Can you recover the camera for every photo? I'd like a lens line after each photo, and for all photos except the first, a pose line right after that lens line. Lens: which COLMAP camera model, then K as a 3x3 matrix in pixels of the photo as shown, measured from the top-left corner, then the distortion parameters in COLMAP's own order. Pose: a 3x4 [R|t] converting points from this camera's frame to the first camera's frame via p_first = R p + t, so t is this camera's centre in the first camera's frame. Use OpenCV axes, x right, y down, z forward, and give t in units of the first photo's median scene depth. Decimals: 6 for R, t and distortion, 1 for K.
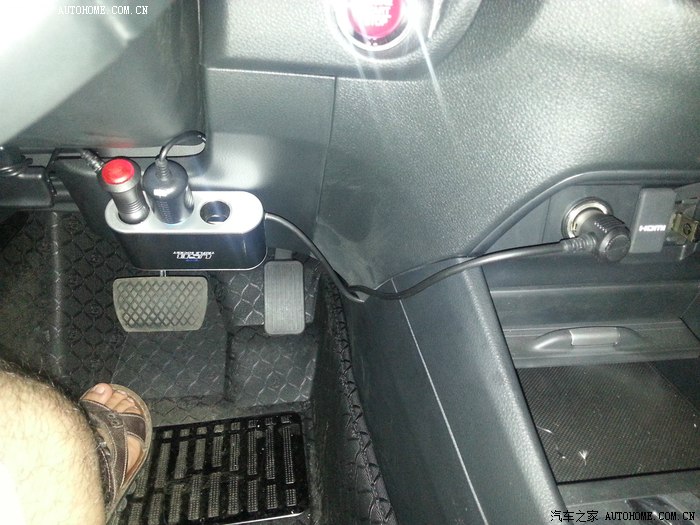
lens RADIAL K [[580.0, 0, 351.0], [0, 580.0, 267.8], [0, 0, 1]] dist [0.011183, -0.047819]
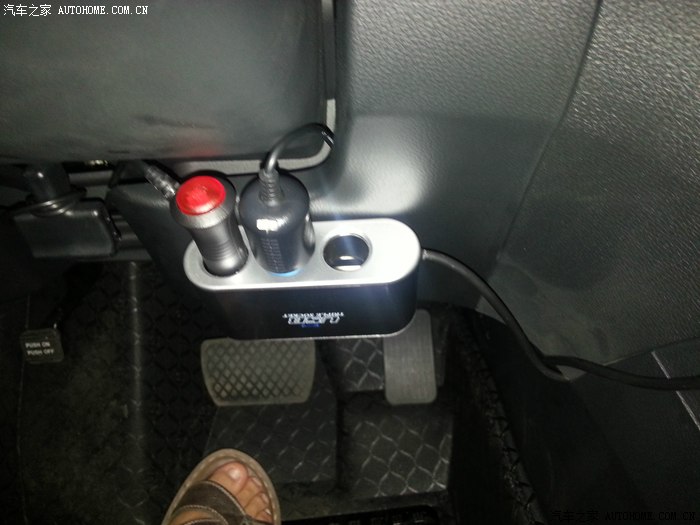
lens RADIAL K [[580.0, 0, 356.7], [0, 580.0, 261.1], [0, 0, 1]] dist [0.011183, -0.047819]
pose [[0.990569, -0.043743, -0.129846, -0.093629], [0.034039, 0.996524, -0.076035, -0.024653], [0.132720, 0.070898, 0.988615, 0.244403]]
